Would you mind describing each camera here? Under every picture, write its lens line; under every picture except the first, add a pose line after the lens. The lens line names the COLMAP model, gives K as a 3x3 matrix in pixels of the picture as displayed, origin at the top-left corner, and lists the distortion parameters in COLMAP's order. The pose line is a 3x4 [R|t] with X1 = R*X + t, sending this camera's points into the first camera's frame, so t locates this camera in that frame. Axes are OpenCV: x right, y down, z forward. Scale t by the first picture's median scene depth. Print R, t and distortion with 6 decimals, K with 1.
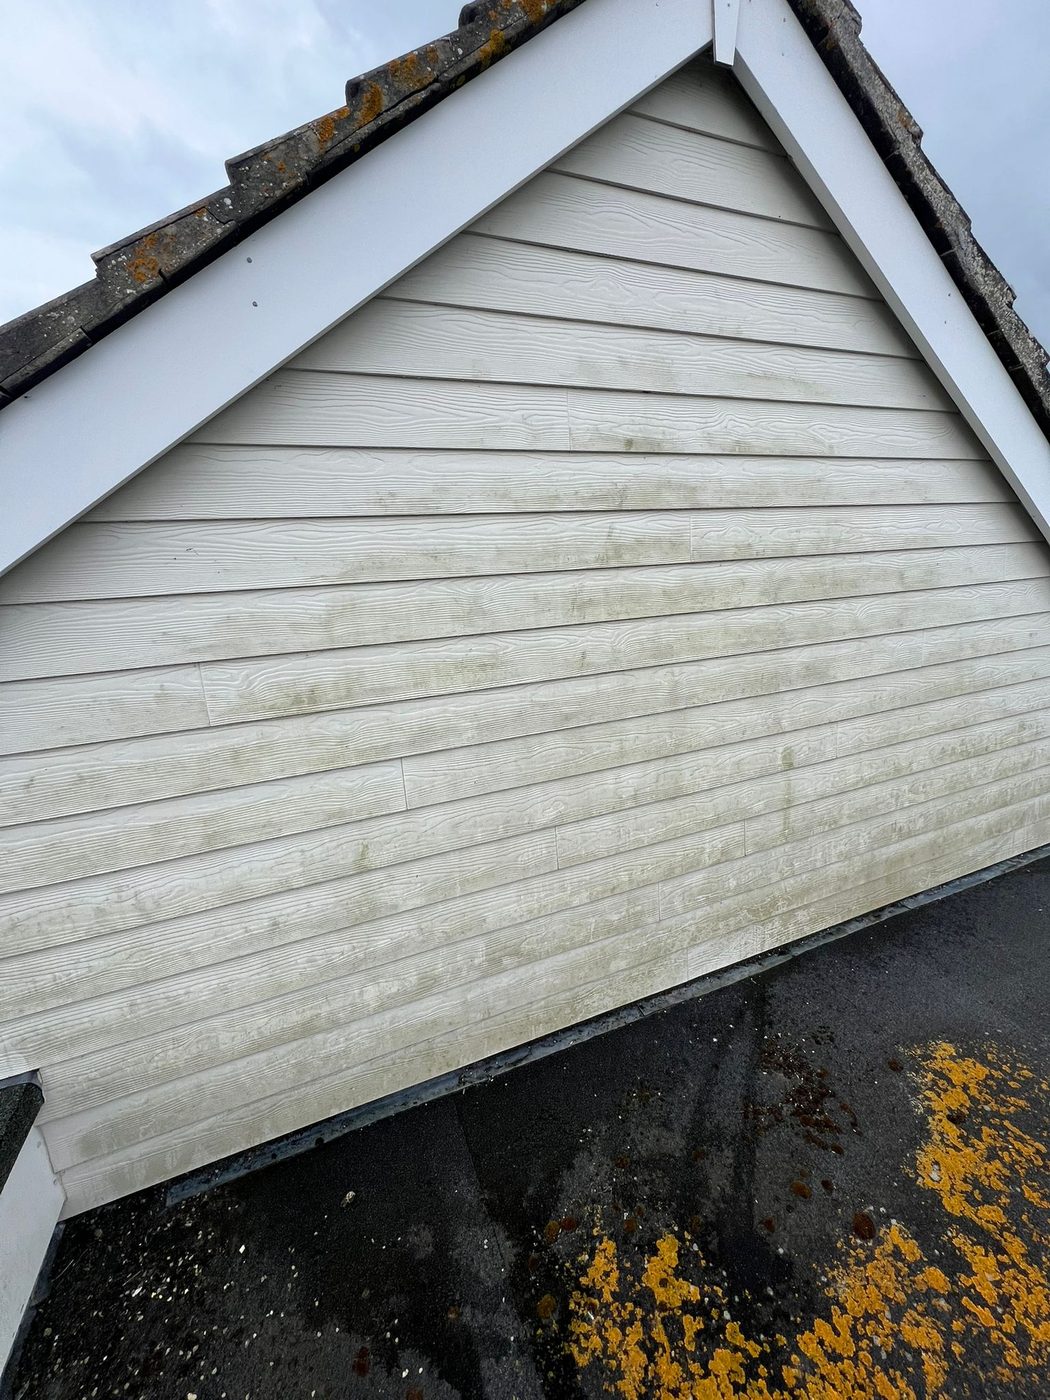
lens RADIAL K [[546.5, 0, 523.2], [0, 546.5, 695.9], [0, 0, 1]] dist [-0.003826, 0.000016]
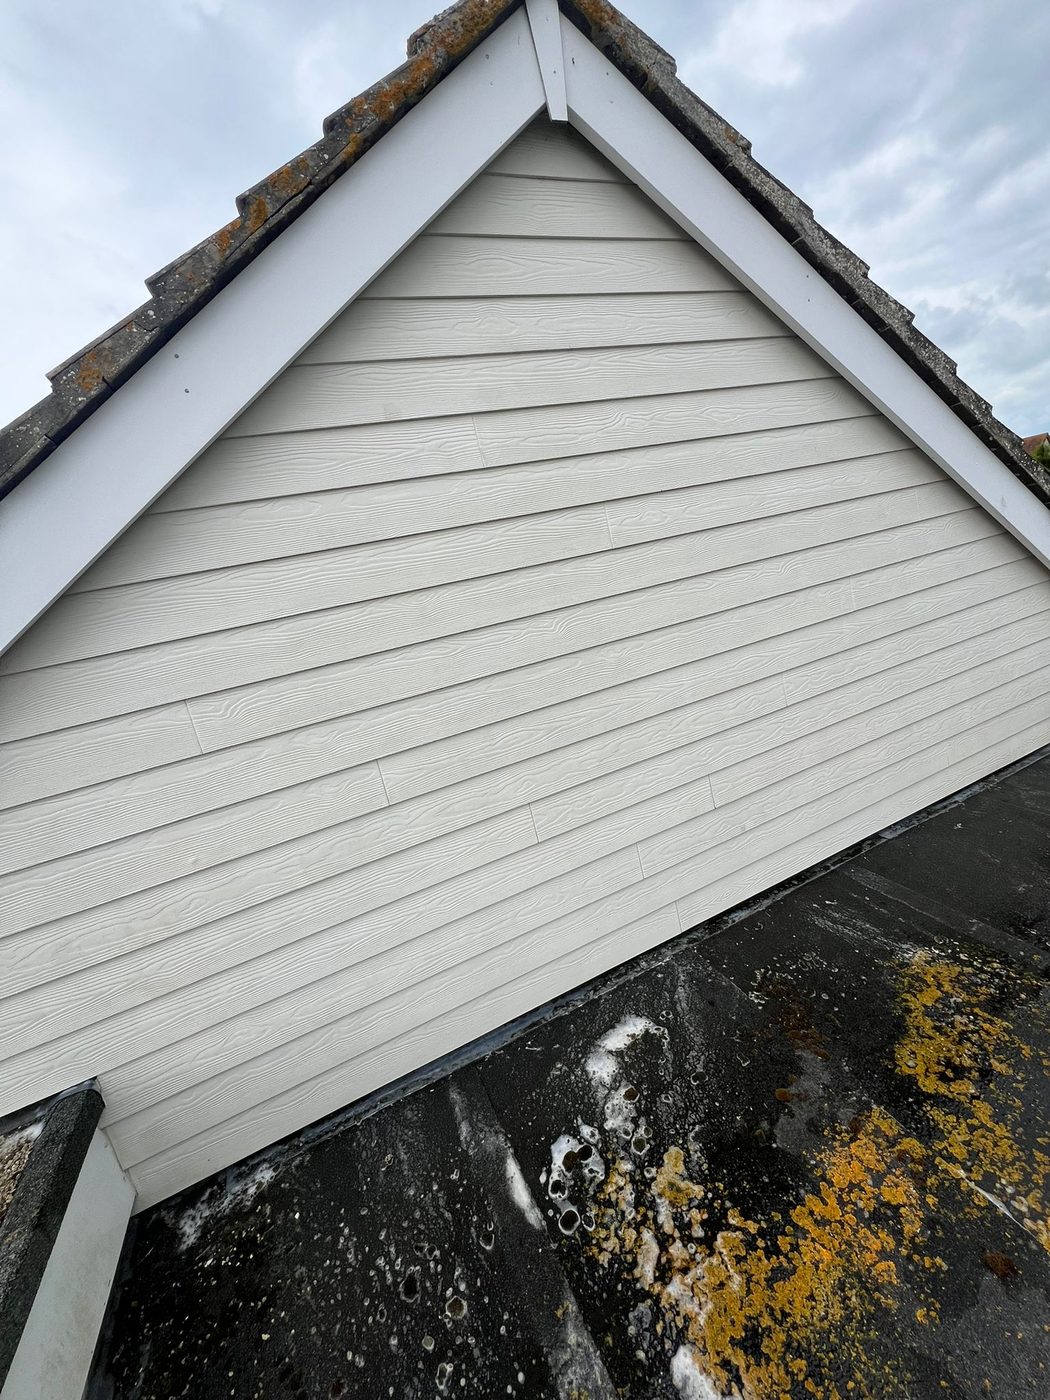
lens RADIAL K [[546.5, 0, 523.3], [0, 546.5, 696.3], [0, 0, 1]] dist [-0.003826, 0.000016]
pose [[0.988349, -0.151857, -0.010260, 0.100357], [0.151607, 0.988198, -0.021893, 0.052802], [0.013464, 0.020082, 0.999708, -0.114343]]
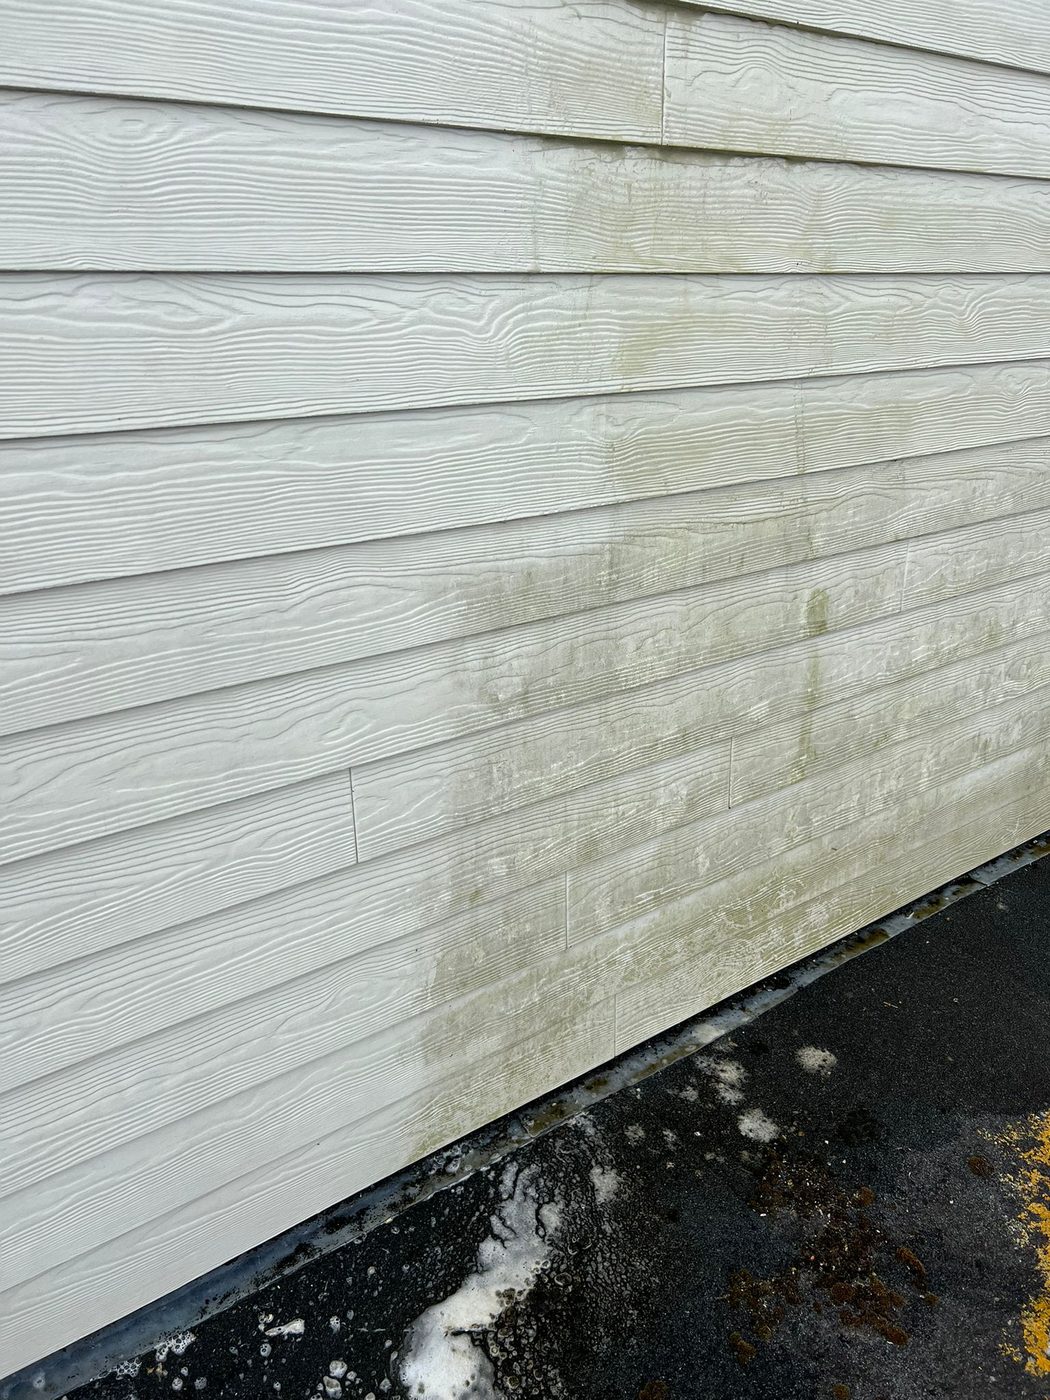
lens RADIAL K [[1052.9, 0, 525.8], [0, 1052.9, 695.8], [0, 0, 1]] dist [0.046389, -0.036232]
pose [[0.966610, -0.029431, 0.254558, -0.019832], [-0.013145, 0.986380, 0.163955, 0.047382], [-0.255916, -0.161827, 0.953058, 0.193050]]
